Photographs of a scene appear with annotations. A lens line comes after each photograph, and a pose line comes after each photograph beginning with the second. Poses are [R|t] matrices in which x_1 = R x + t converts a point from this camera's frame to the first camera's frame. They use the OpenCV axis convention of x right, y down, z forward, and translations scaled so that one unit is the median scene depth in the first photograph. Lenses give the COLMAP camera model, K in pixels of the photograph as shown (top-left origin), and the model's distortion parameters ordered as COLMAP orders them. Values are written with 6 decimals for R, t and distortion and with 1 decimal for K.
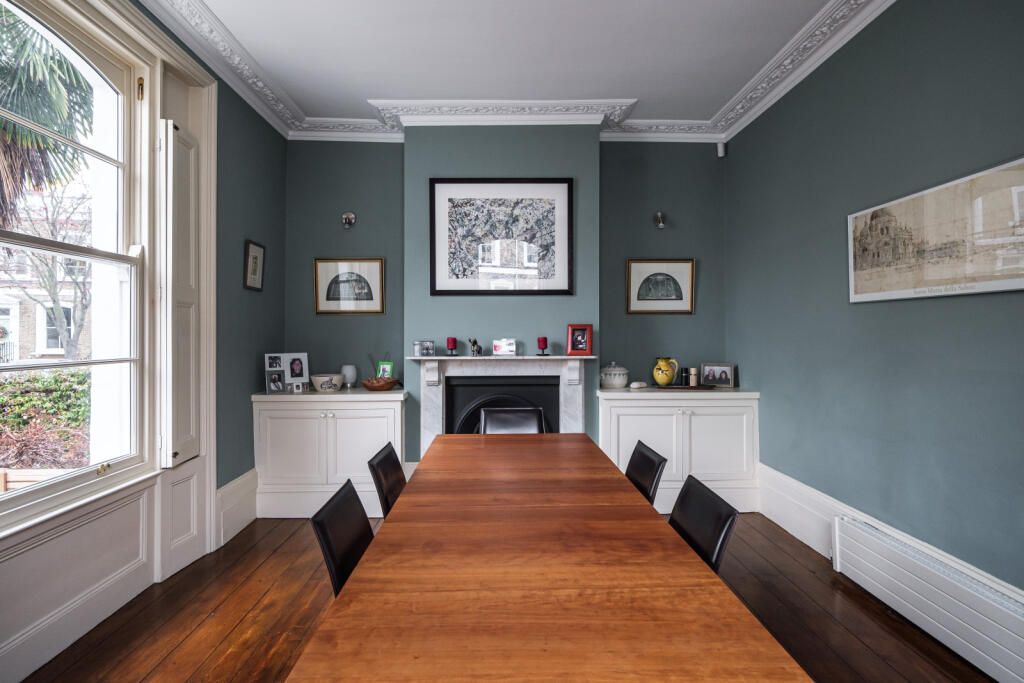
lens RADIAL K [[531.7, 0, 511.8], [0, 531.7, 330.5], [0, 0, 1]] dist [0.005498, -0.001101]
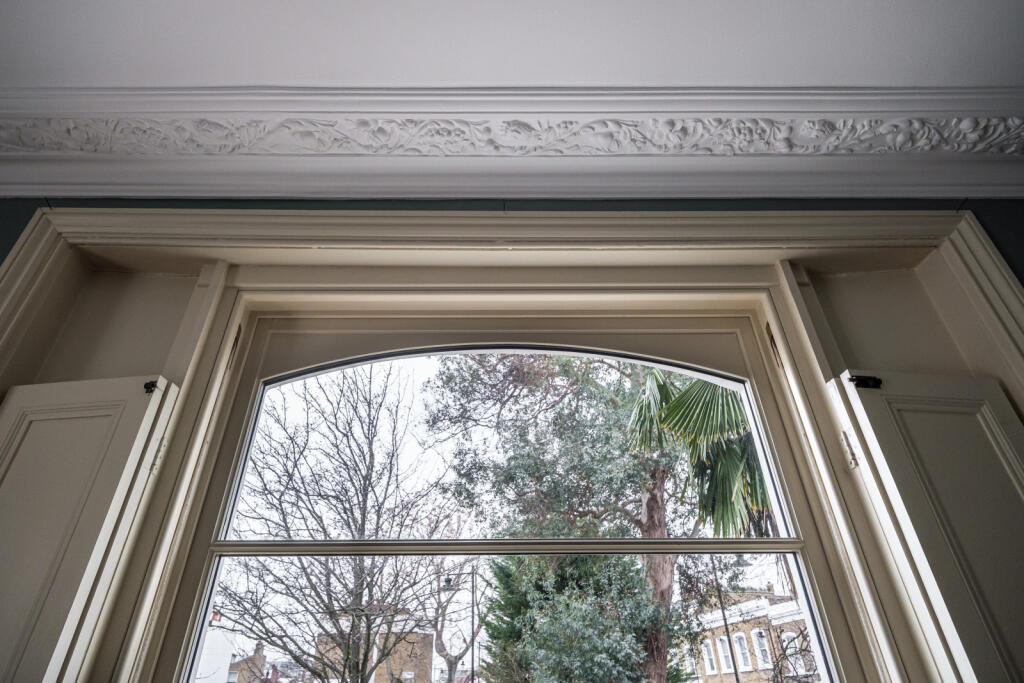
lens RADIAL K [[582.6, 0, 500.7], [0, 582.6, 308.4], [0, 0, 1]] dist [0.020767, 0.000389]
pose [[-0.021851, -0.587658, -0.808814, -0.200816], [0.014882, 0.808727, -0.587996, -0.138467], [0.999650, -0.024885, -0.008926, 0.540347]]
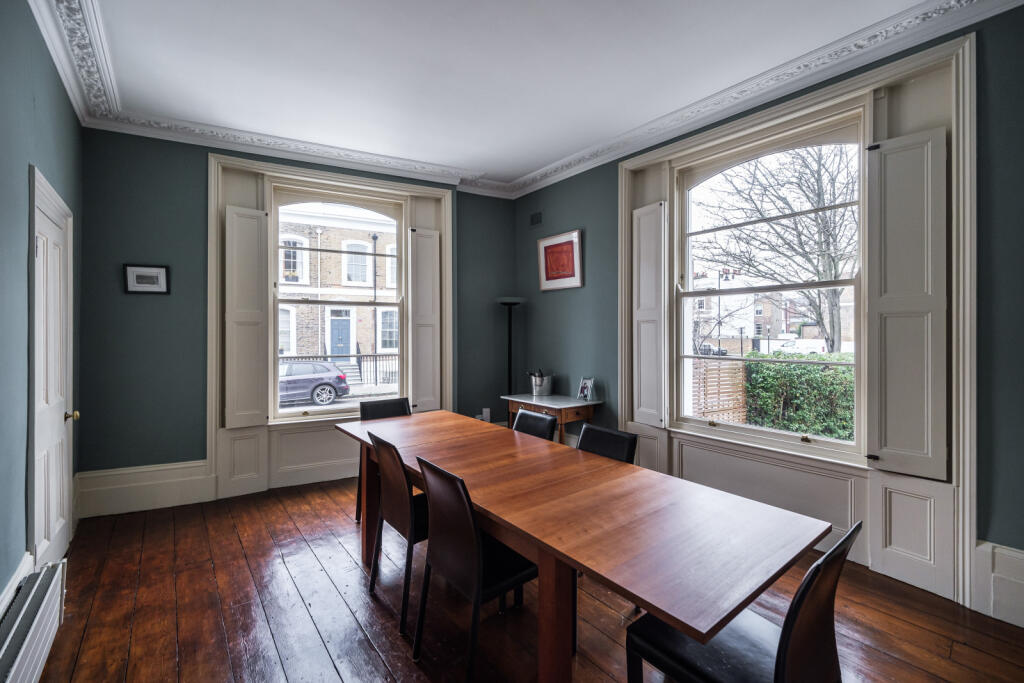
lens RADIAL K [[420.7, 0, 514.6], [0, 420.7, 336.2], [0, 0, 1]] dist [-0.004657, -0.000606]
pose [[-0.789440, -0.002812, -0.613821, 0.309932], [-0.000391, 0.999992, -0.004079, -0.002233], [0.613827, -0.002980, -0.789435, 0.859510]]
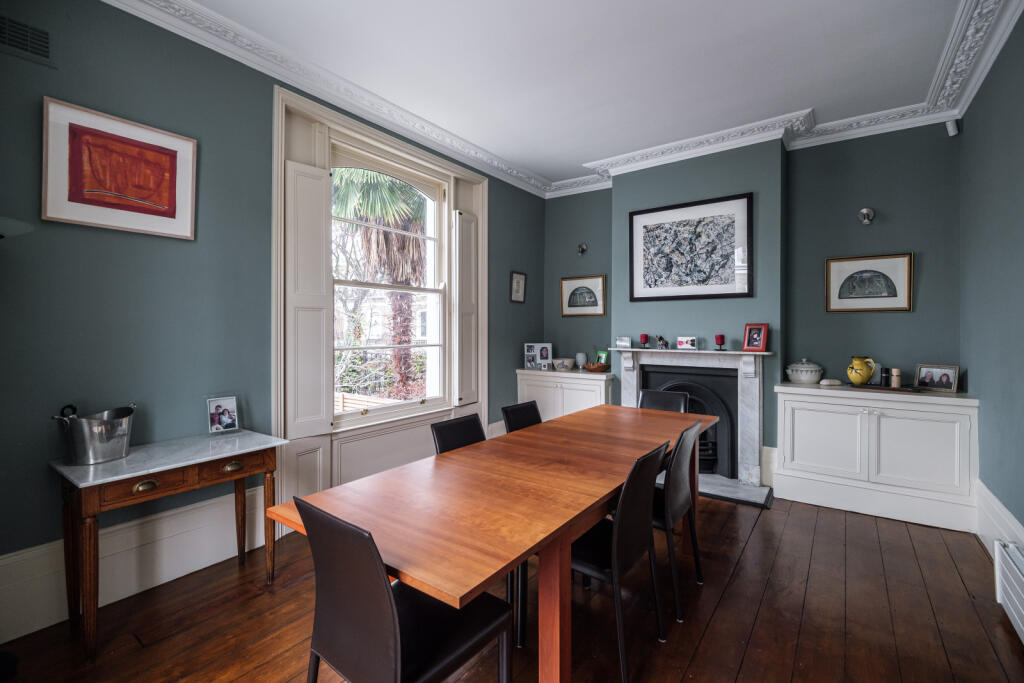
lens RADIAL K [[446.2, 0, 516.6], [0, 446.2, 332.7], [0, 0, 1]] dist [-0.010994, 0.000255]
pose [[0.797838, 0.008870, -0.602807, 0.286421], [0.001598, 0.999857, 0.016828, -0.008883], [0.602870, -0.014389, 0.797710, -0.045194]]
